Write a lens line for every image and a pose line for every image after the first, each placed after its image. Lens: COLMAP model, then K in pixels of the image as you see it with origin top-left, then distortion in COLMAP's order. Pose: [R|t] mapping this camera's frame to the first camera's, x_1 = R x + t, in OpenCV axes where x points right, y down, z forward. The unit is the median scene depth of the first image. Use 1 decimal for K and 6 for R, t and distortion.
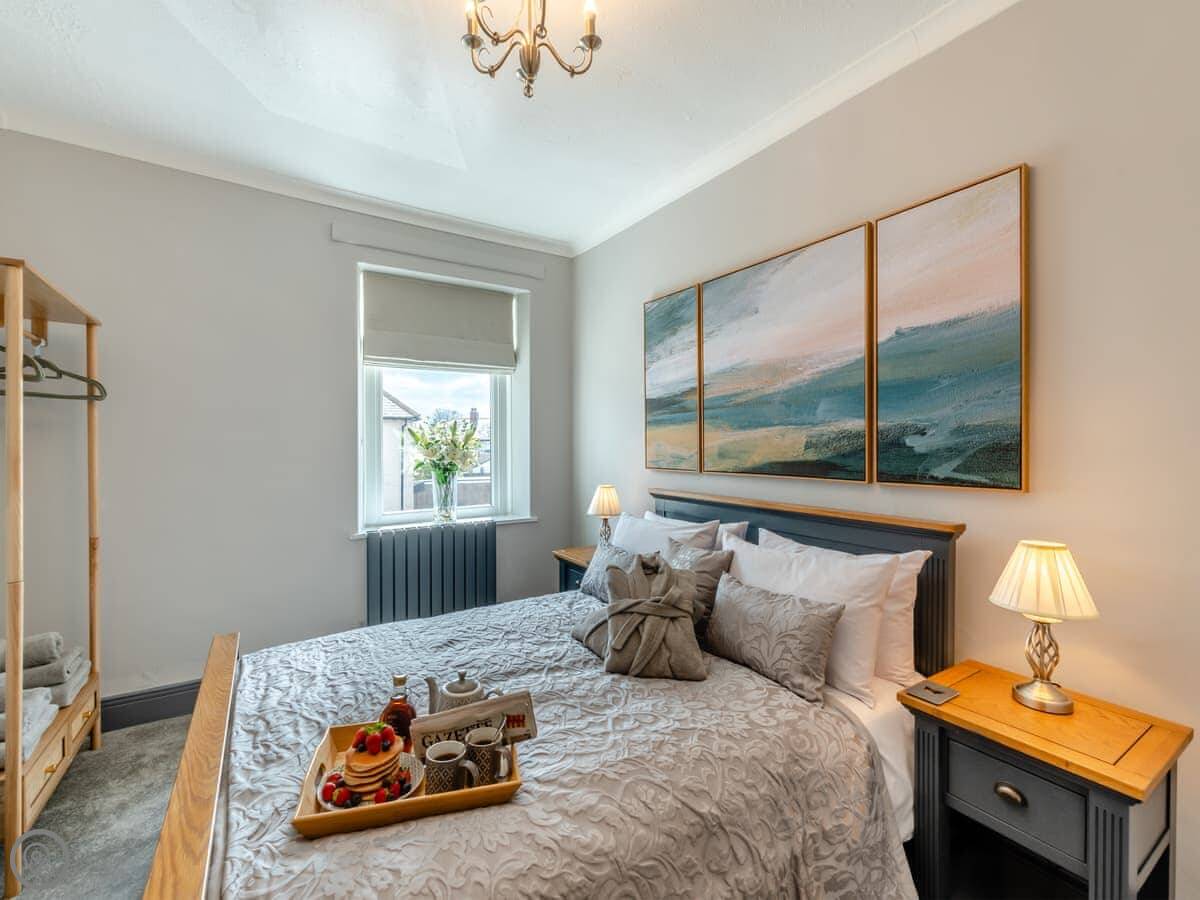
lens RADIAL K [[517.8, 0, 604.1], [0, 517.8, 448.6], [0, 0, 1]] dist [0.002983, 0.000457]
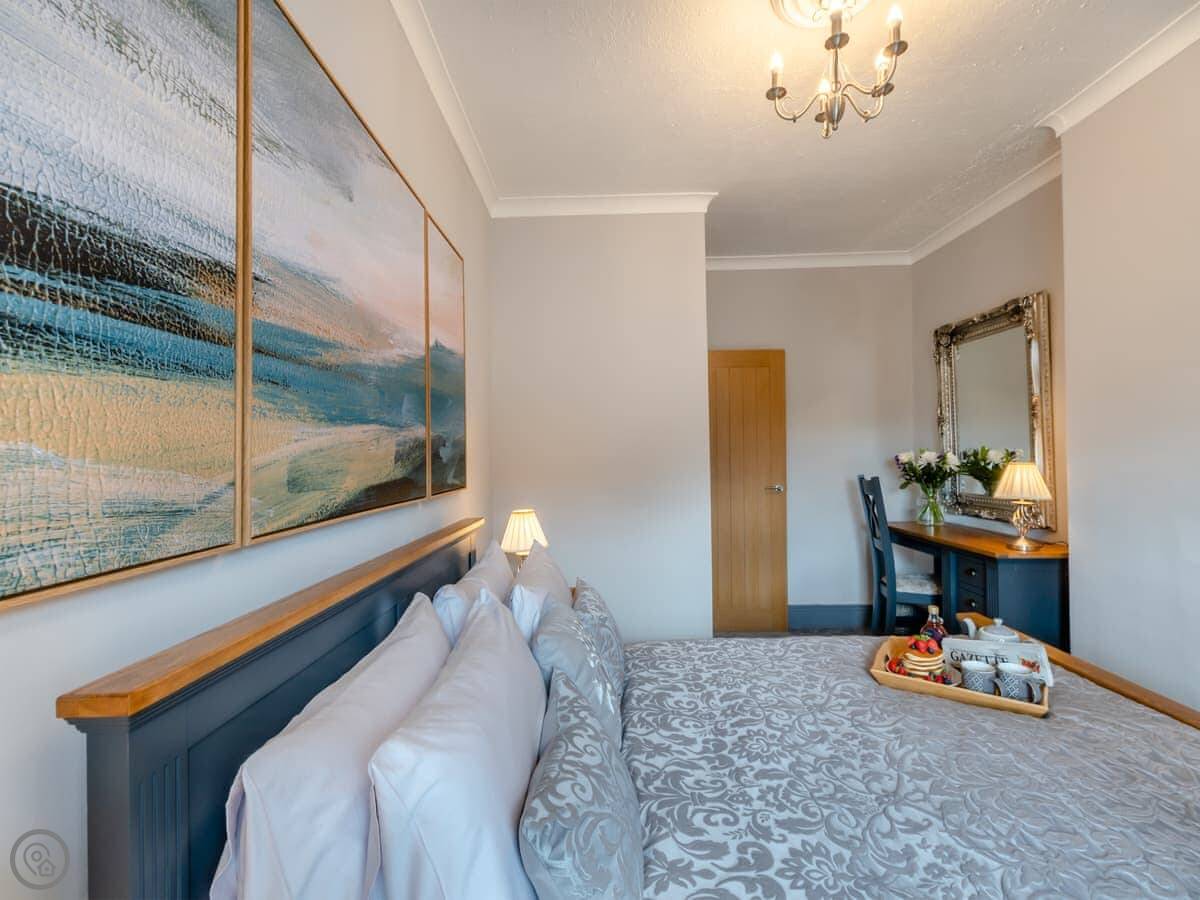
lens RADIAL K [[517.8, 0, 604.1], [0, 517.8, 448.6], [0, 0, 1]] dist [0.002983, 0.000457]
pose [[-0.836195, 0.022790, 0.547958, -0.192933], [0.025411, 0.999673, -0.002799, -0.007431], [-0.547843, 0.011584, -0.836501, 1.296325]]
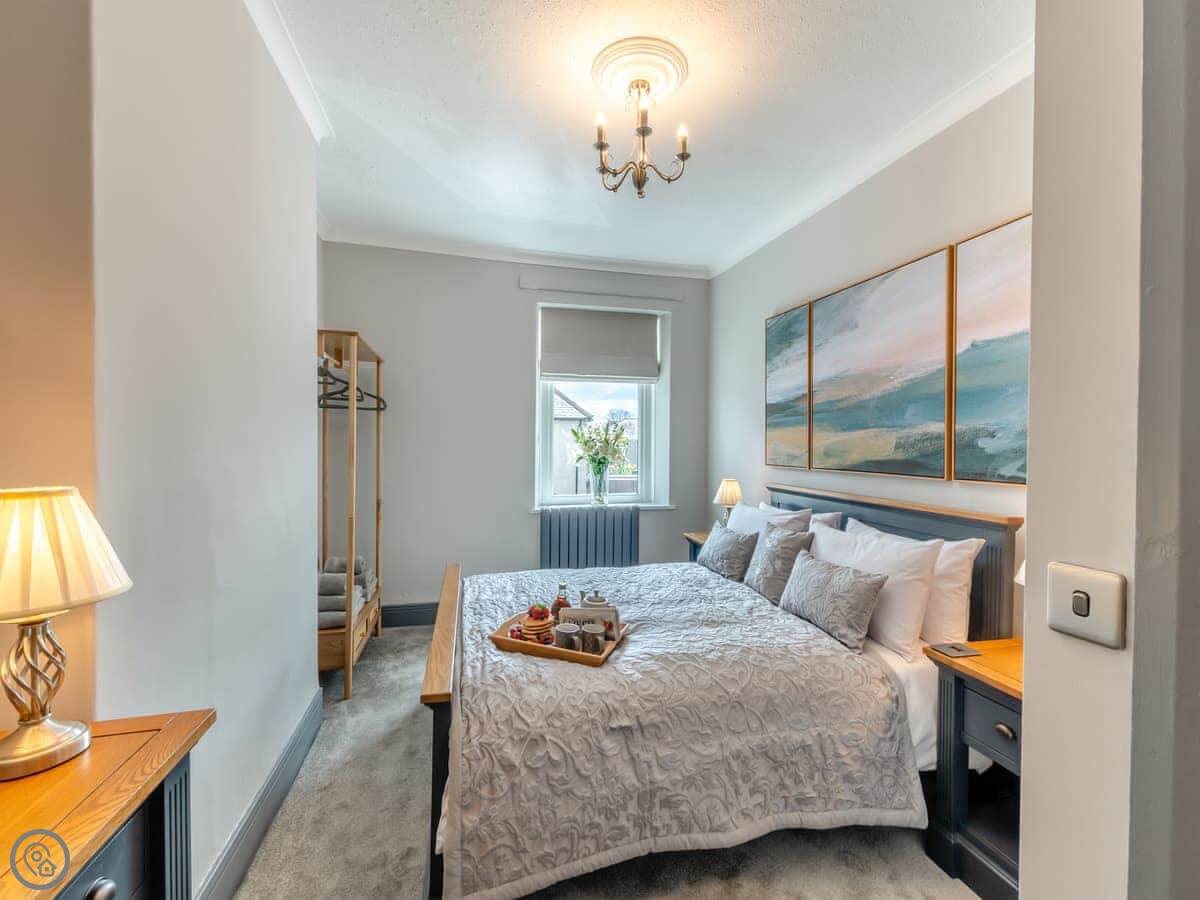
lens RADIAL K [[517.8, 0, 604.1], [0, 517.8, 448.6], [0, 0, 1]] dist [0.002983, 0.000457]
pose [[0.947304, 0.014489, -0.320008, 0.139366], [-0.014352, 0.999893, 0.002788, 0.005049], [0.320014, 0.001952, 0.947411, -0.238501]]
